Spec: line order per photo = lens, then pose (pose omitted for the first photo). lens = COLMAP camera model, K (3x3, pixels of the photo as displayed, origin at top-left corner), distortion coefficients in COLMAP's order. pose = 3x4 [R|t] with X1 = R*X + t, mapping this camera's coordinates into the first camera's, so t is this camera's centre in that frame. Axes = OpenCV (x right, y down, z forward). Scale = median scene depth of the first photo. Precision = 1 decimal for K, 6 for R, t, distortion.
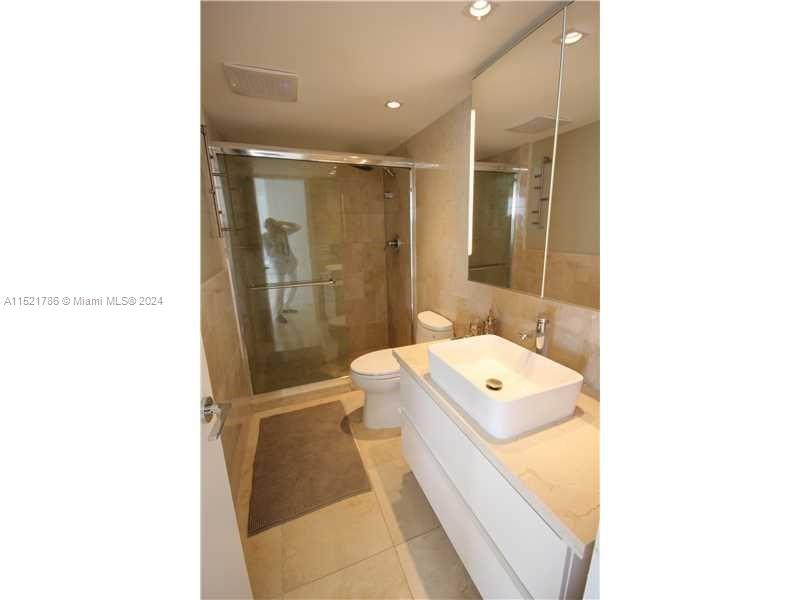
lens RADIAL K [[294.7, 0, 401.6], [0, 294.7, 297.7], [0, 0, 1]] dist [-0.002997, -0.000070]
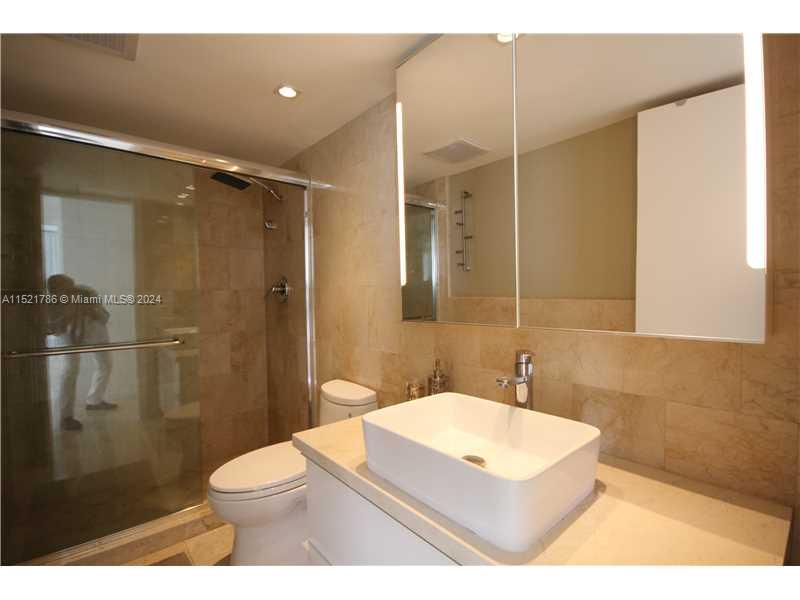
lens RADIAL K [[370.8, 0, 403.1], [0, 370.8, 303.6], [0, 0, 1]] dist [-0.000345, -0.004840]
pose [[0.945808, -0.000967, 0.324726, -0.039995], [0.067738, 0.978584, -0.194383, 0.047406], [-0.317584, 0.205845, 0.925618, 0.112152]]
